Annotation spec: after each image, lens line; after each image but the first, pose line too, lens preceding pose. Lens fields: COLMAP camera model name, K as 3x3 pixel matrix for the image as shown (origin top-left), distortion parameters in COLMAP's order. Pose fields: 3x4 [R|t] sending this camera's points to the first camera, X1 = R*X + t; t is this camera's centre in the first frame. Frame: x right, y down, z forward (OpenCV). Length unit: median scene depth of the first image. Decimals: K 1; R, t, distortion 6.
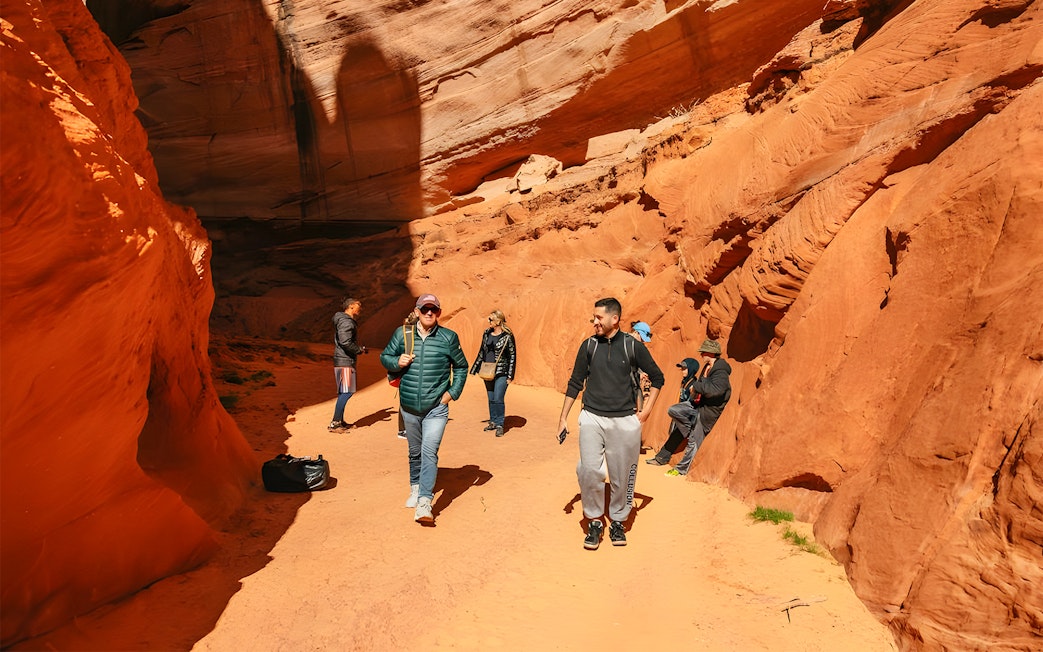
lens RADIAL K [[726.7, 0, 520.9], [0, 726.7, 340.9], [0, 0, 1]] dist [0.029084, 0.000136]
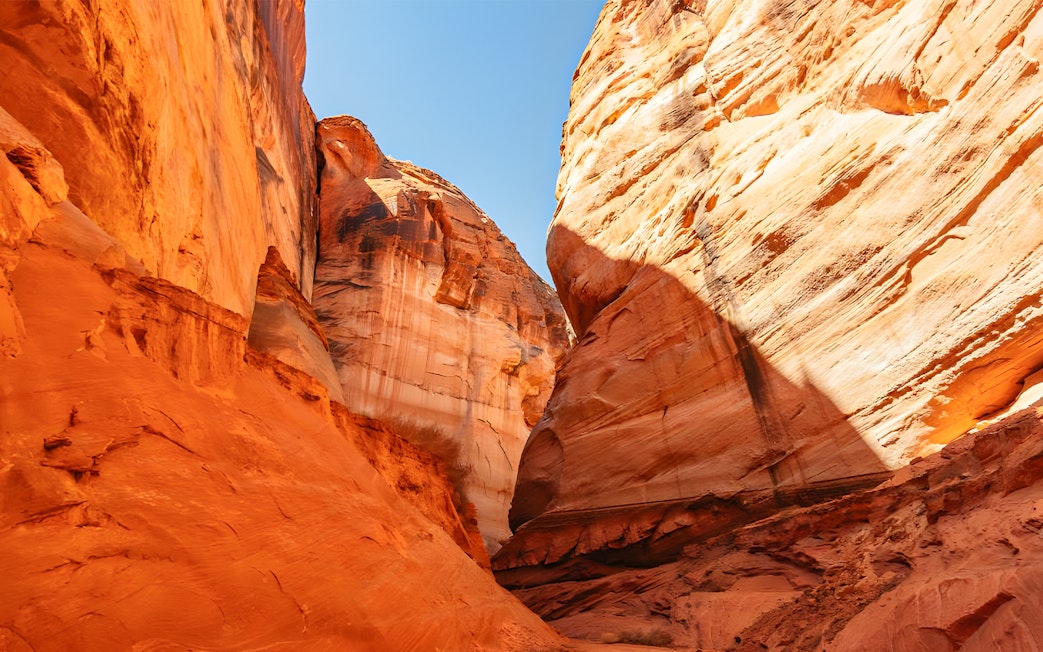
lens RADIAL K [[726.7, 0, 520.9], [0, 726.7, 340.9], [0, 0, 1]] dist [0.029084, 0.000136]
pose [[0.768064, -0.252670, -0.588417, 0.000122], [0.008242, 0.922692, -0.385450, -0.009957], [0.640320, 0.291201, 0.710769, 0.248966]]
